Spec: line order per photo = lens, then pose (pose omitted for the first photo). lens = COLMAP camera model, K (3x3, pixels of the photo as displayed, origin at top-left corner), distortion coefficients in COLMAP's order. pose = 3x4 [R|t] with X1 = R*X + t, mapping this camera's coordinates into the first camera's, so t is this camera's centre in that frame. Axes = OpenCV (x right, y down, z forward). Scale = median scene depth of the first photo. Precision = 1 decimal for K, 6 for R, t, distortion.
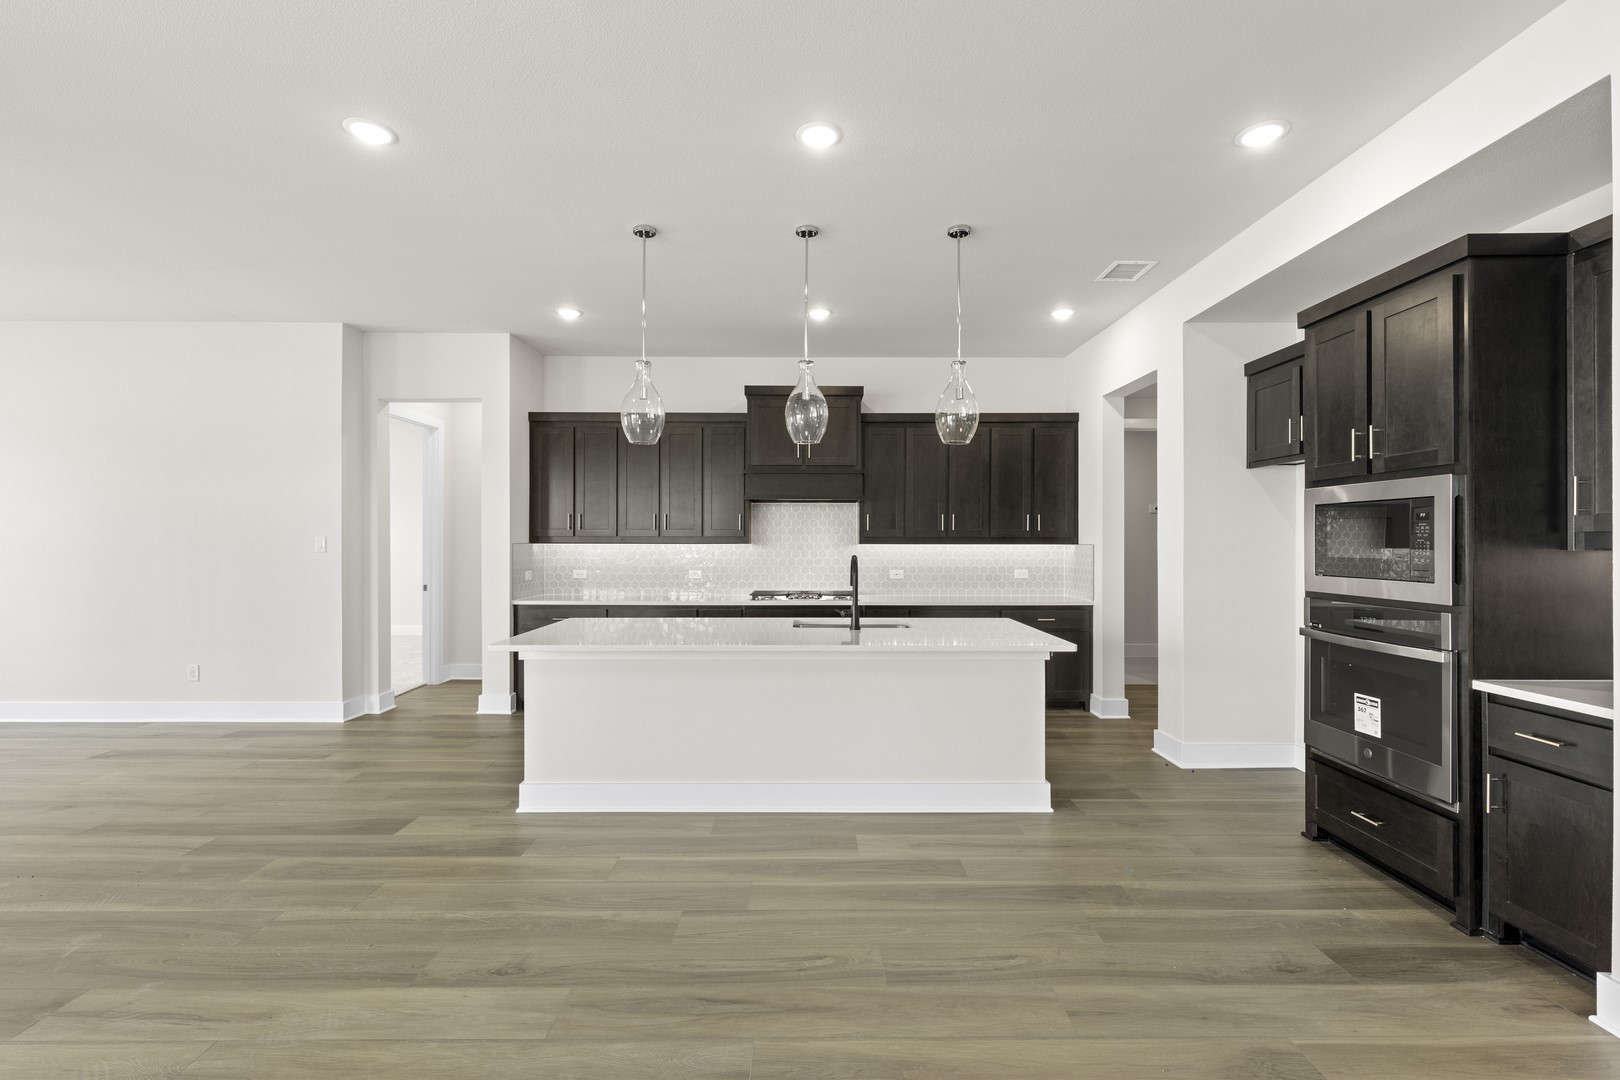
lens RADIAL K [[698.1, 0, 807.6], [0, 698.1, 530.2], [0, 0, 1]] dist [0.001796, -0.001523]
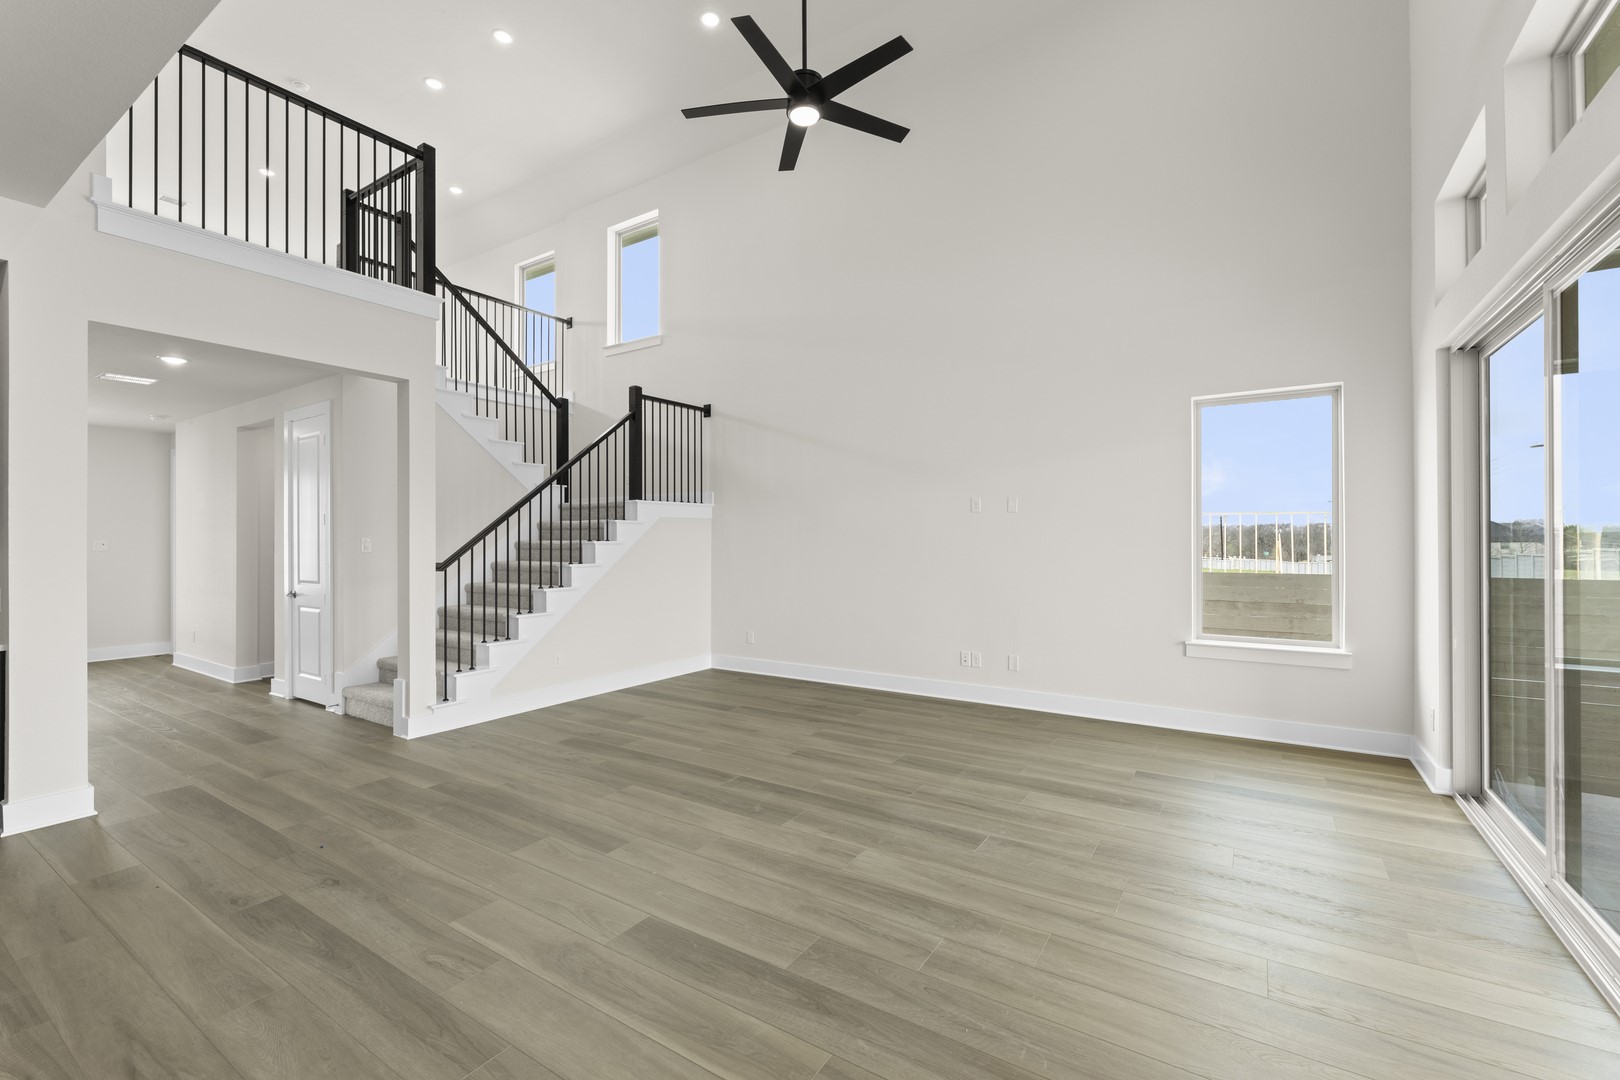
lens RADIAL K [[683.1, 0, 802.9], [0, 683.1, 539.7], [0, 0, 1]] dist [-0.002991, -0.000287]
pose [[-0.832892, 0.002235, 0.553431, -0.596964], [-0.003910, 0.999943, -0.009923, 0.006211], [-0.553422, -0.010429, -0.832836, 0.584233]]
